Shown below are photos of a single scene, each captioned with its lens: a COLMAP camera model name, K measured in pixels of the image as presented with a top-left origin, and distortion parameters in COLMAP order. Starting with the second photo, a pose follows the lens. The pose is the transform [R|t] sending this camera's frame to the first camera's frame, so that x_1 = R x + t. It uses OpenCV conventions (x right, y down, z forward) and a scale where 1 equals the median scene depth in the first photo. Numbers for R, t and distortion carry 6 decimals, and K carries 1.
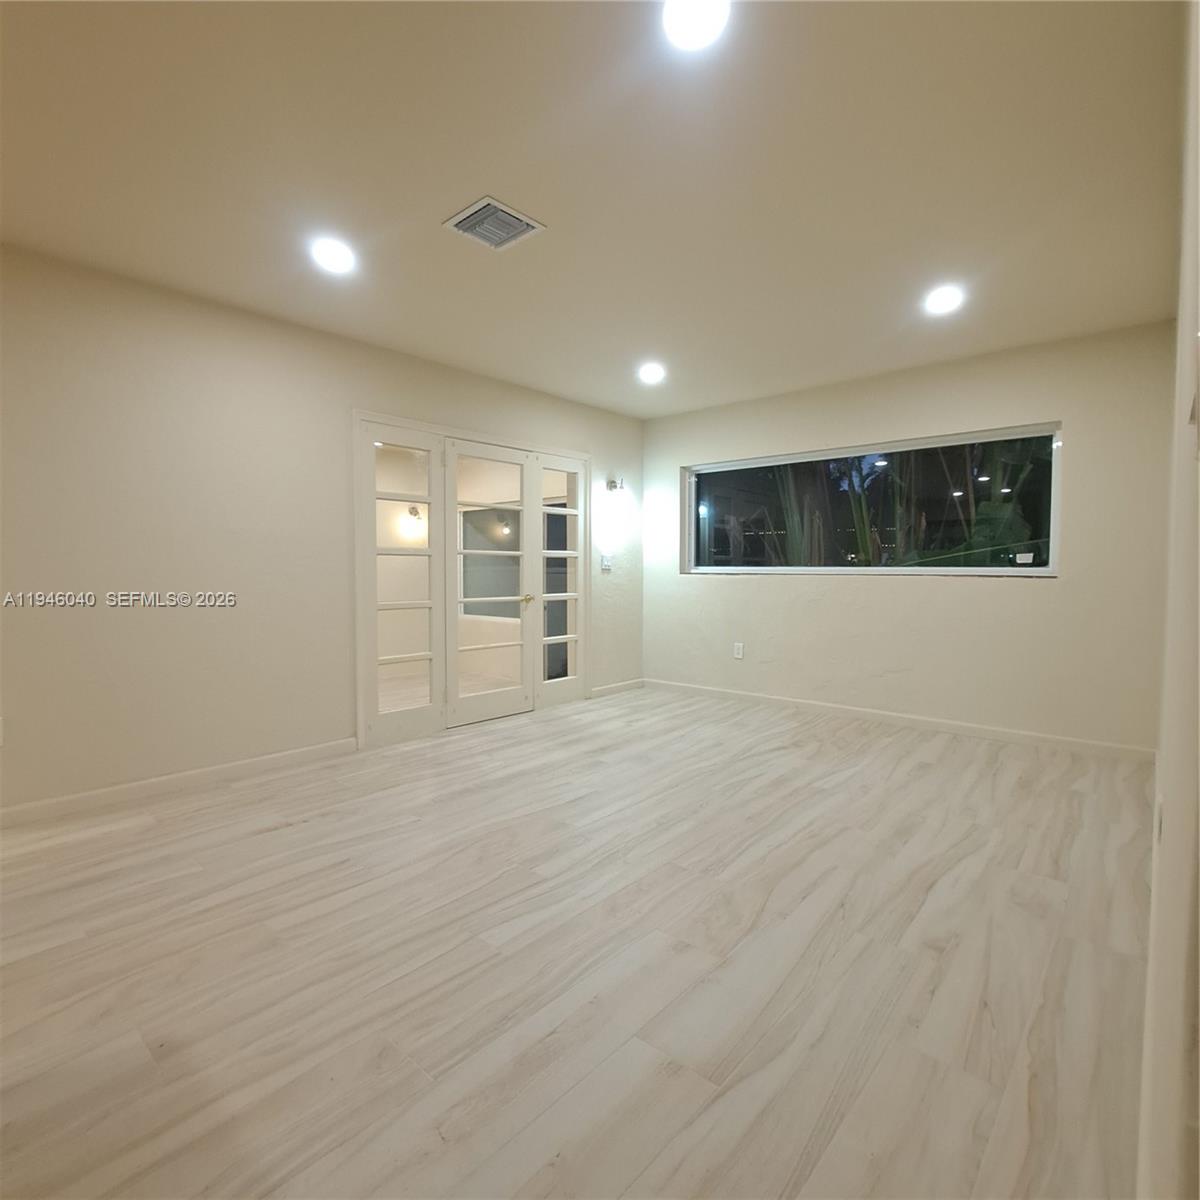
lens RADIAL K [[640.1, 0, 603.8], [0, 640.1, 599.4], [0, 0, 1]] dist [-0.019348, -0.004071]
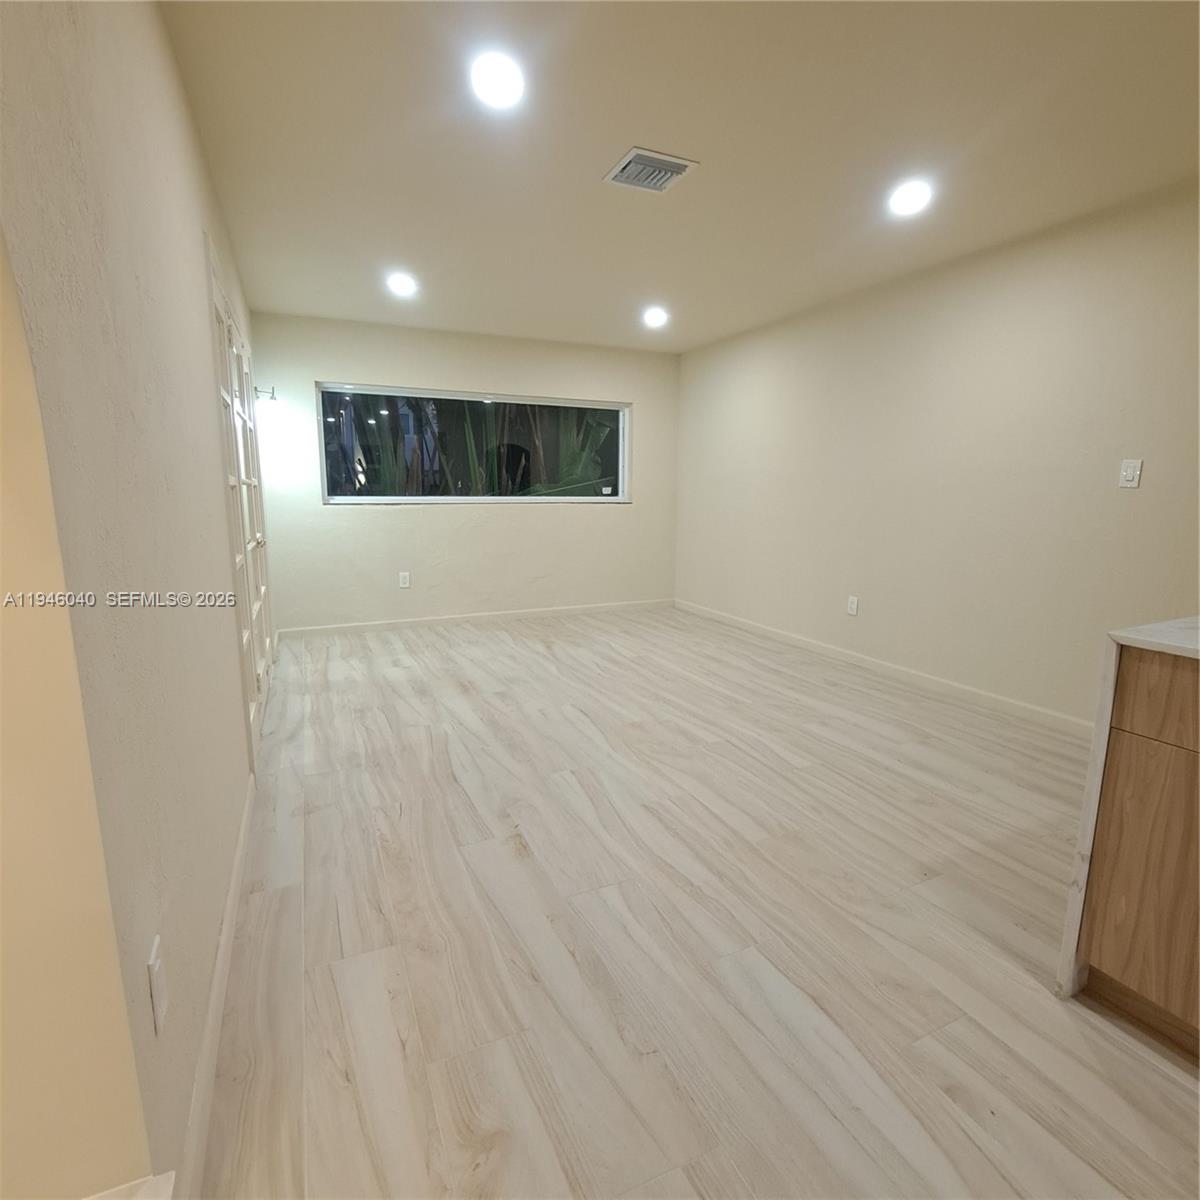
lens RADIAL K [[640.1, 0, 603.1], [0, 640.1, 597.4], [0, 0, 1]] dist [-0.019348, -0.004071]
pose [[0.399809, -0.150224, 0.904204, -0.962346], [0.041892, 0.988442, 0.145696, -0.046111], [-0.915641, -0.020372, 0.401481, 0.496888]]
